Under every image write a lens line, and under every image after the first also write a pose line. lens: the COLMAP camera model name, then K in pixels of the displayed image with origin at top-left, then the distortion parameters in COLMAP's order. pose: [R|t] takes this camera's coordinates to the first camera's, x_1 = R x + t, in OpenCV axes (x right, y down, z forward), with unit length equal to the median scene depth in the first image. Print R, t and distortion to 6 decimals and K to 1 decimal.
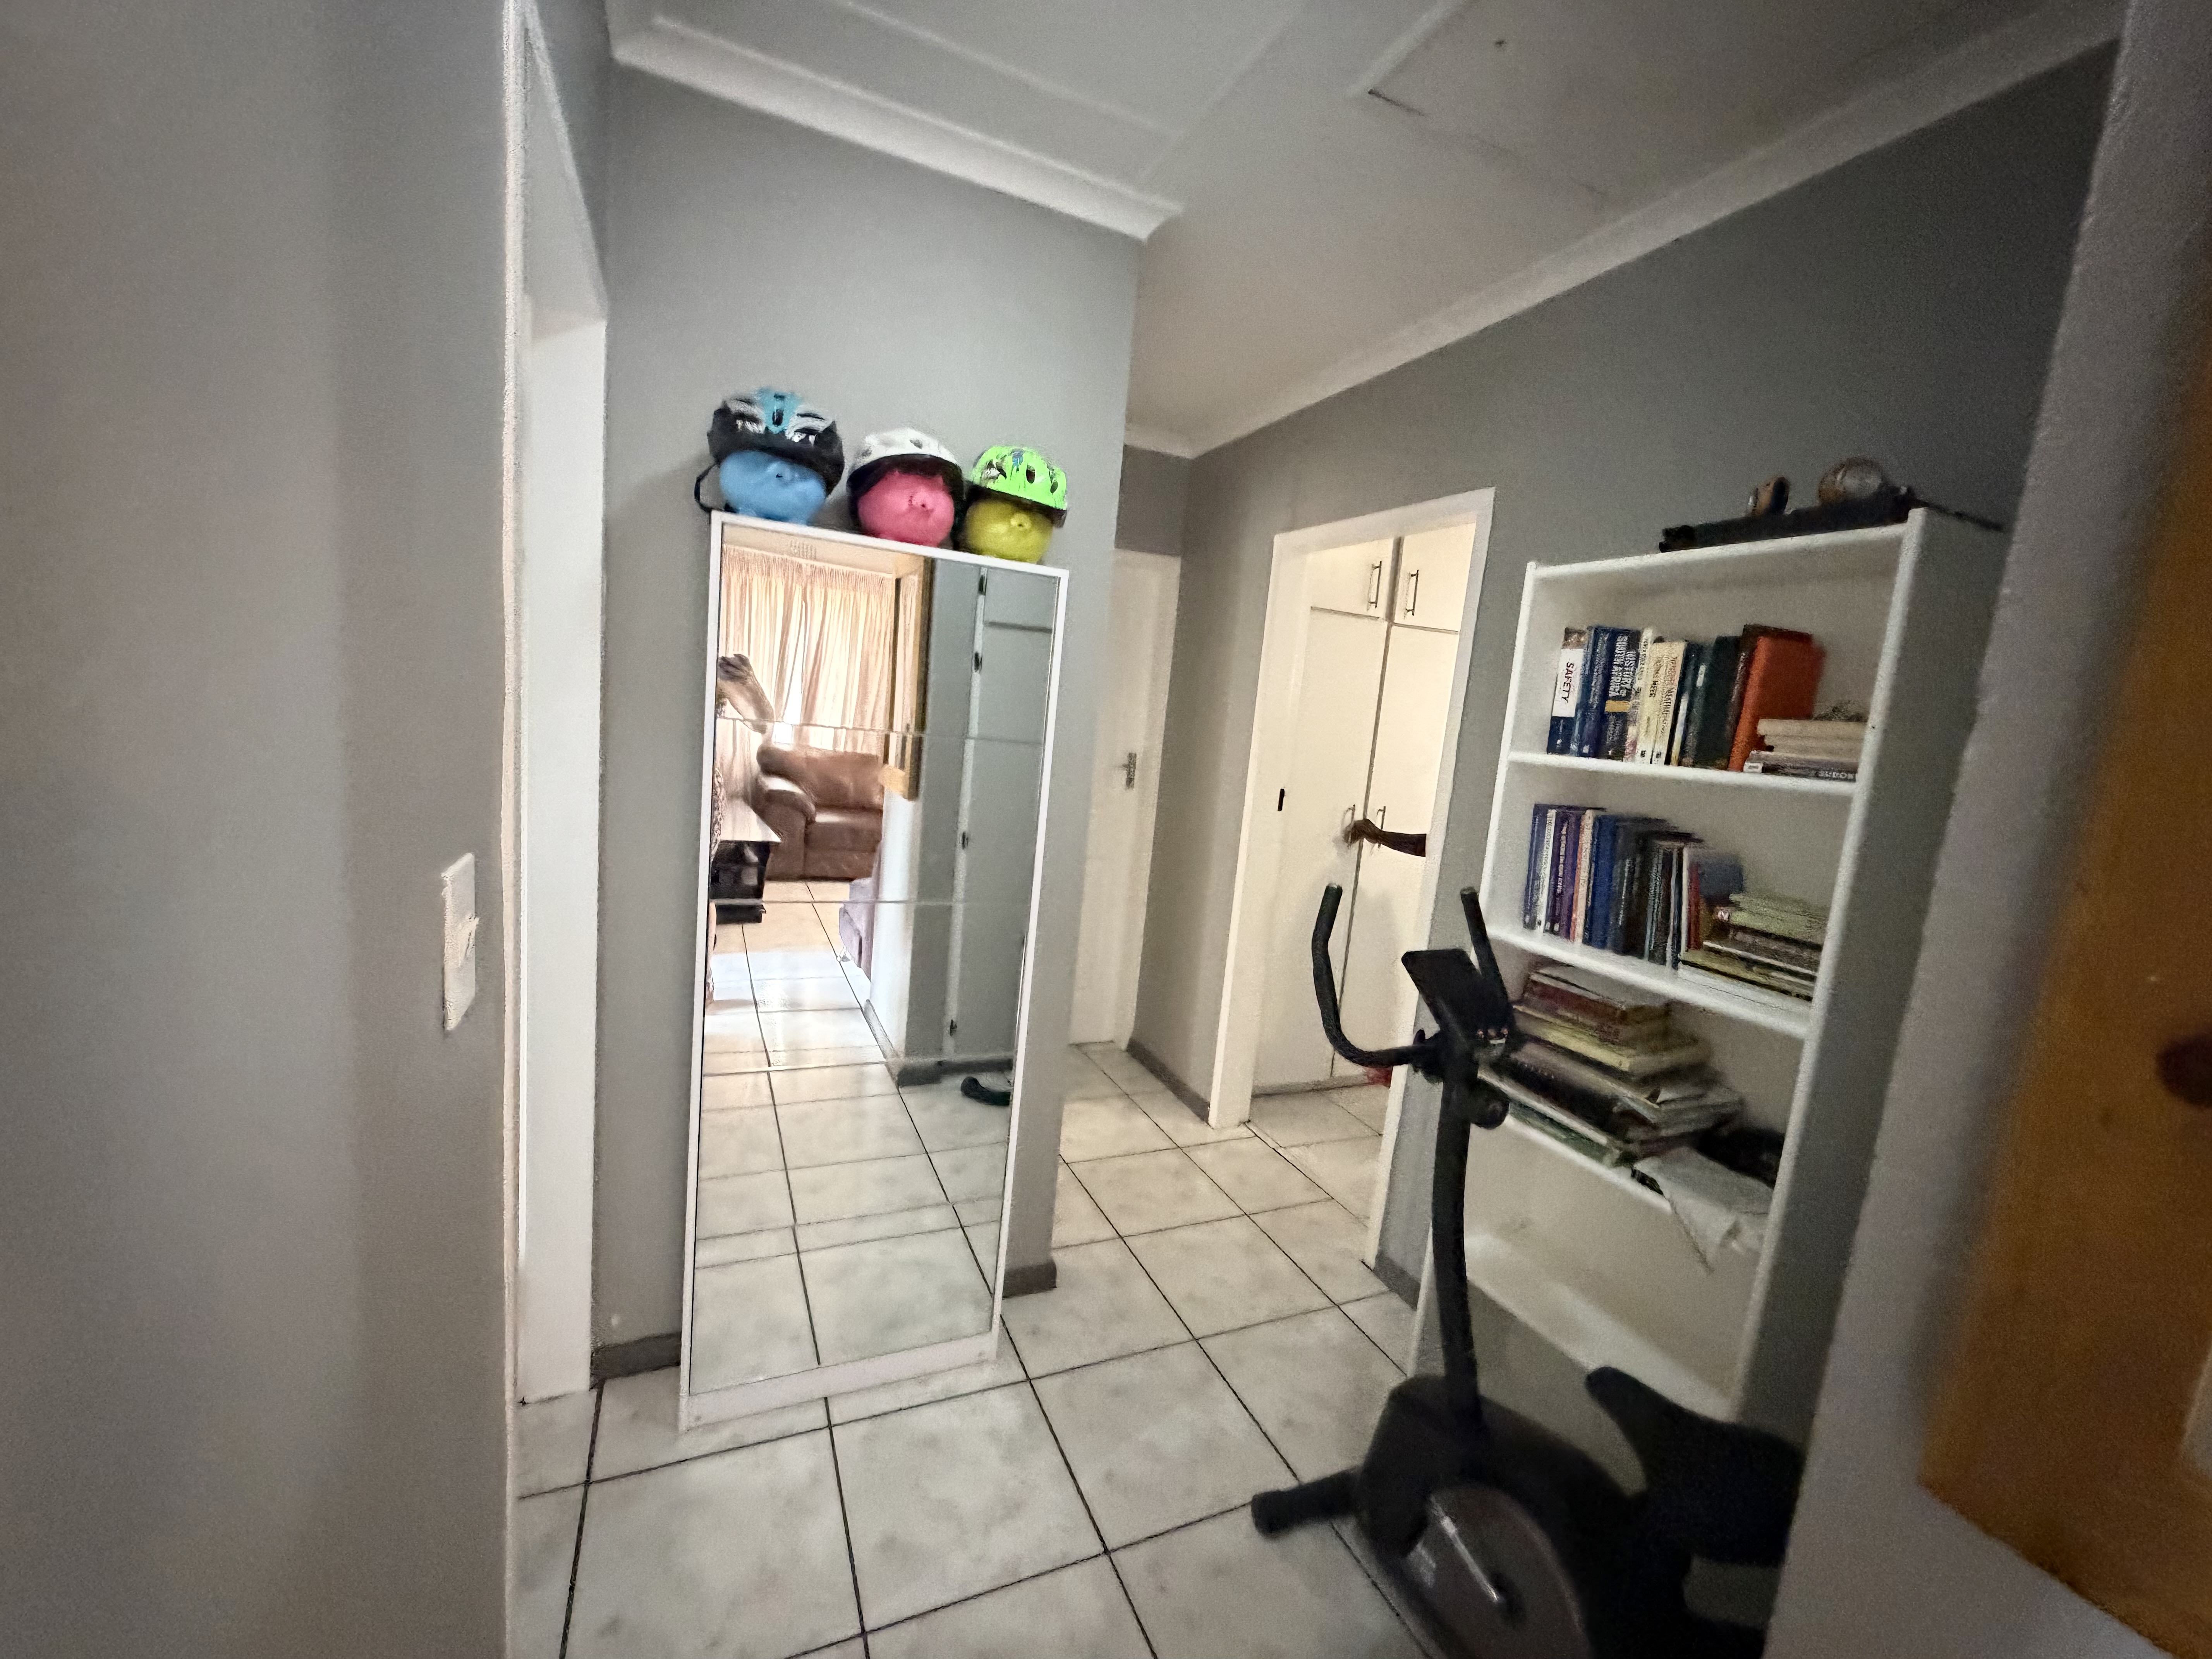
lens RADIAL K [[885.4, 0, 1096.6], [0, 885.4, 827.0], [0, 0, 1]] dist [-0.001810, 0.000135]
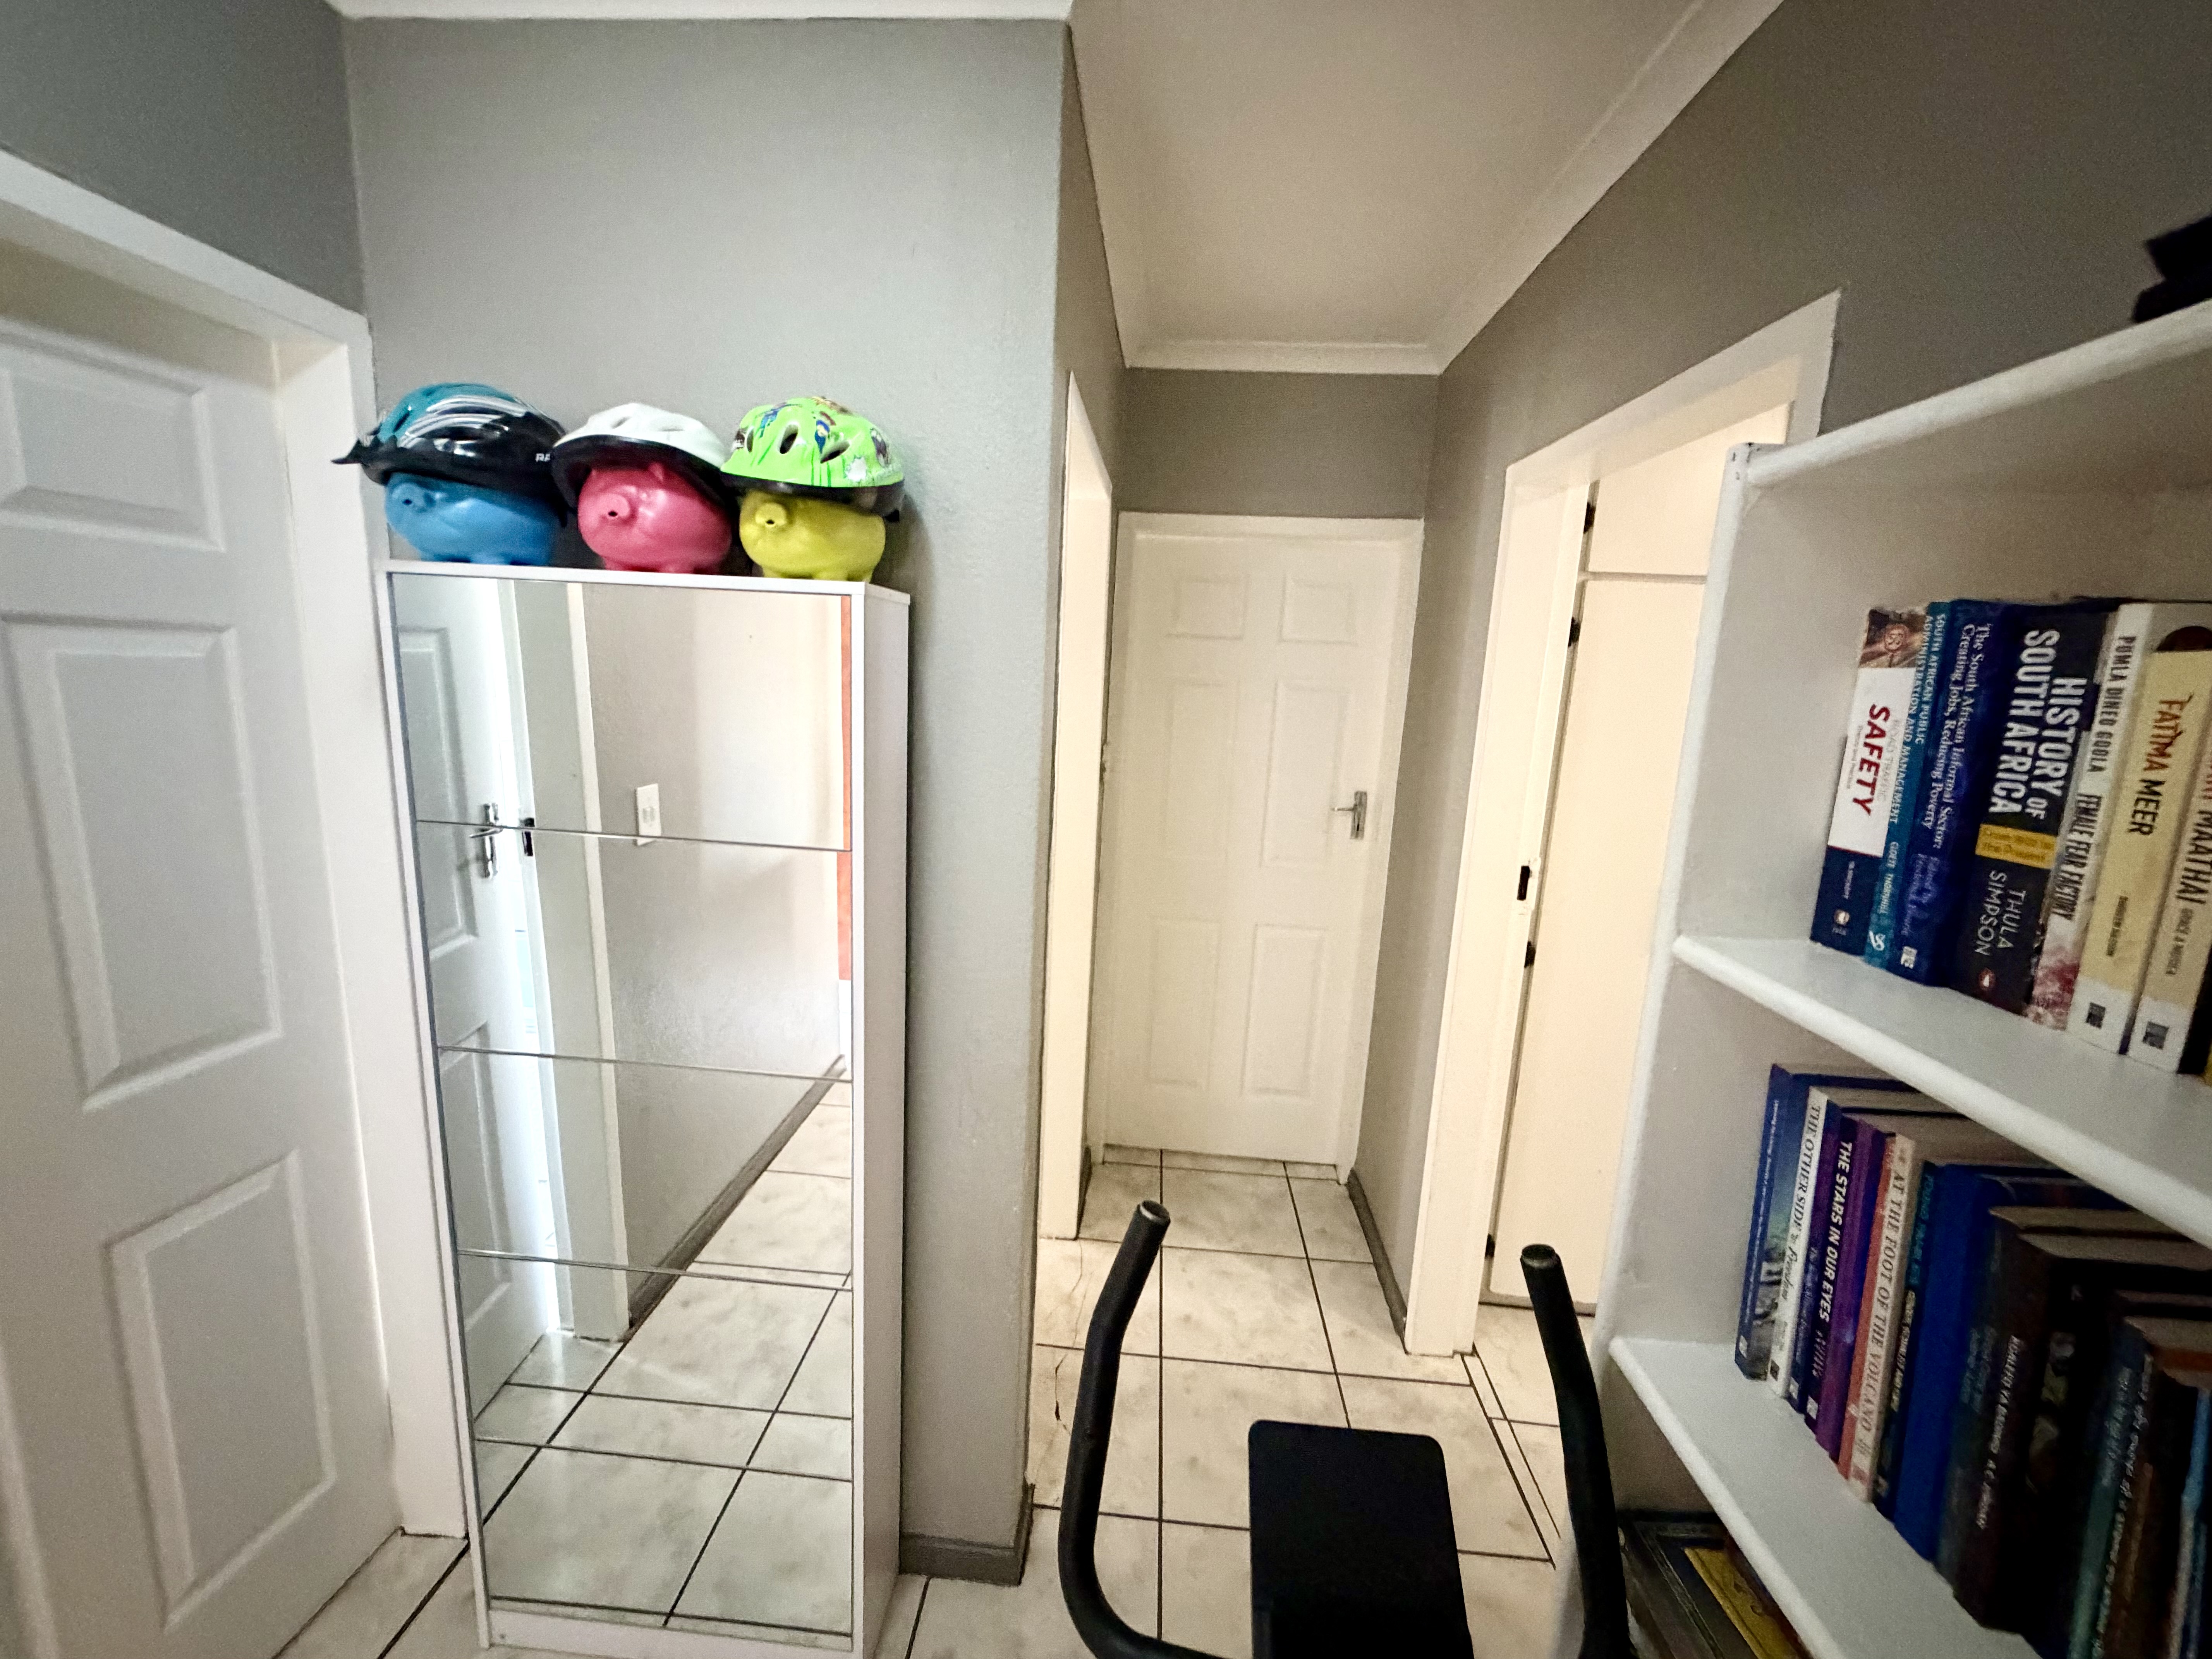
lens RADIAL K [[885.4, 0, 1096.6], [0, 885.4, 827.0], [0, 0, 1]] dist [-0.001810, 0.000135]
pose [[0.883404, 0.032327, -0.467496, 0.432388], [-0.027053, 0.999472, 0.017991, -0.137199], [0.467831, -0.003246, 0.883812, 0.542760]]
